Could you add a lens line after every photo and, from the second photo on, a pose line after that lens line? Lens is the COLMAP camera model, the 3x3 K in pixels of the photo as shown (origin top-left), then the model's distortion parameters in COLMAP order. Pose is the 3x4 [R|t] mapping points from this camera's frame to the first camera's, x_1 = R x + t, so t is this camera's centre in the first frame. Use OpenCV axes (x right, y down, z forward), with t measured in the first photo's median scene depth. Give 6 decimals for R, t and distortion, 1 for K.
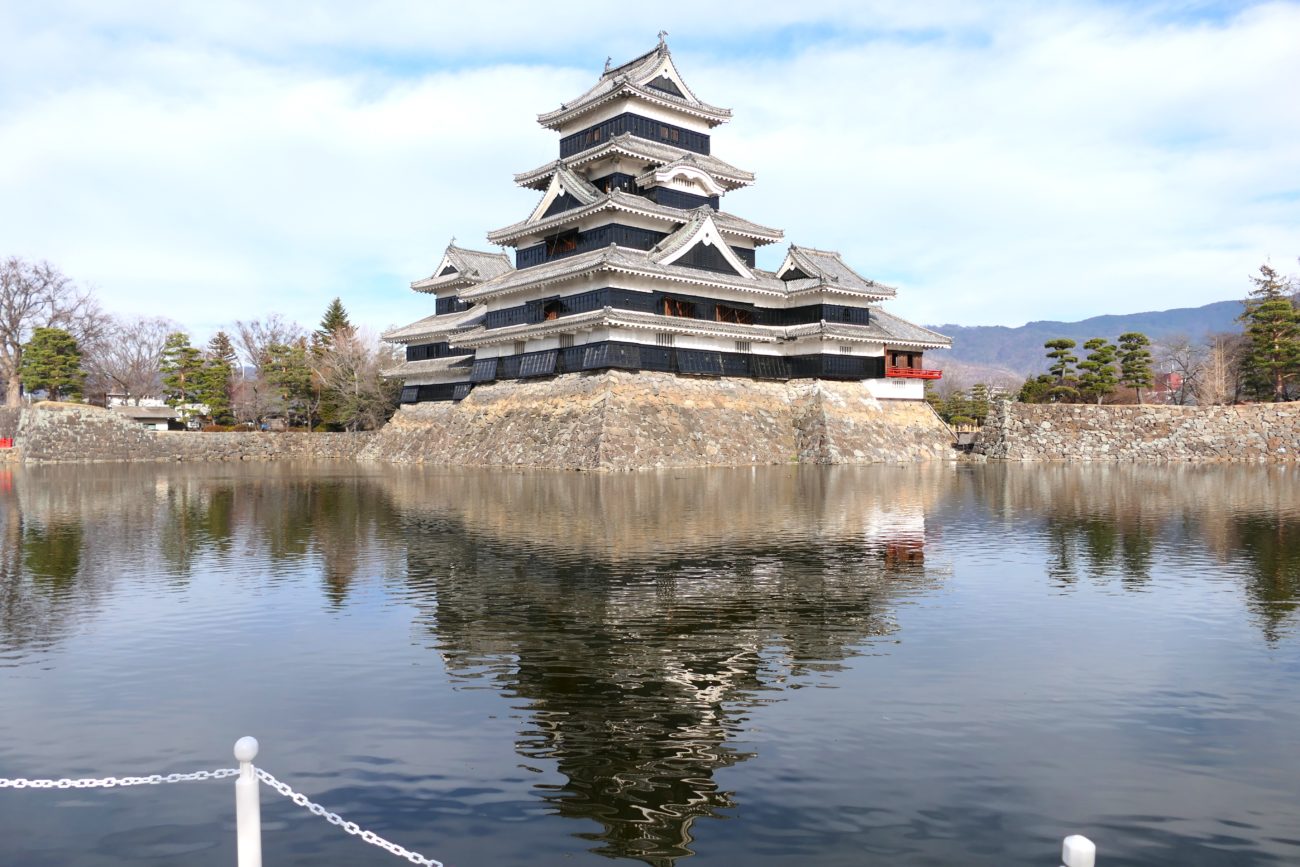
lens RADIAL K [[929.4, 0, 650.0], [0, 929.4, 433.5], [0, 0, 1]] dist [-0.015548, -0.001940]
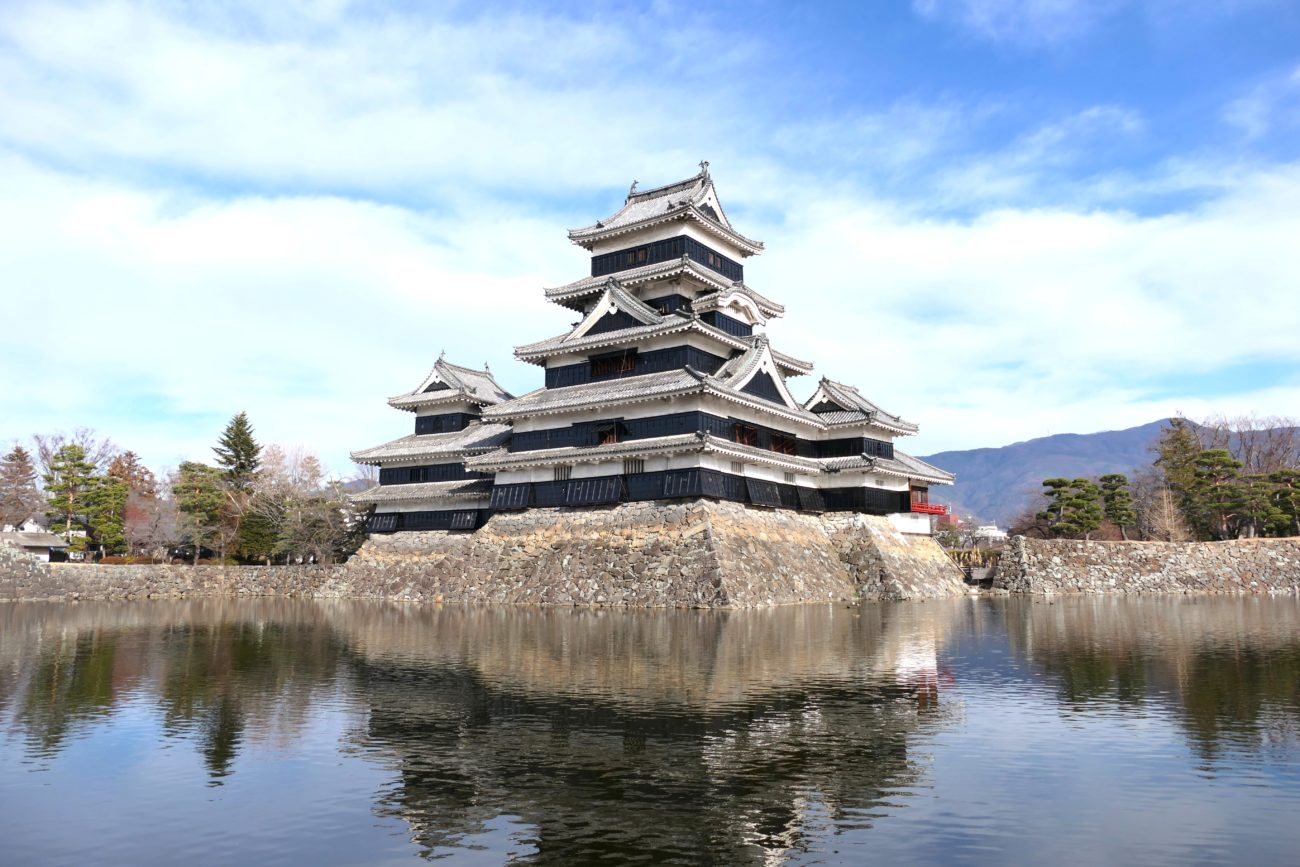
lens RADIAL K [[929.4, 0, 650.0], [0, 929.4, 433.5], [0, 0, 1]] dist [-0.015548, -0.001940]
pose [[0.969108, 0.037007, 0.243845, -0.275870], [-0.001484, 0.989536, -0.144278, 0.001050], [-0.246633, 0.139459, 0.959022, 0.096052]]
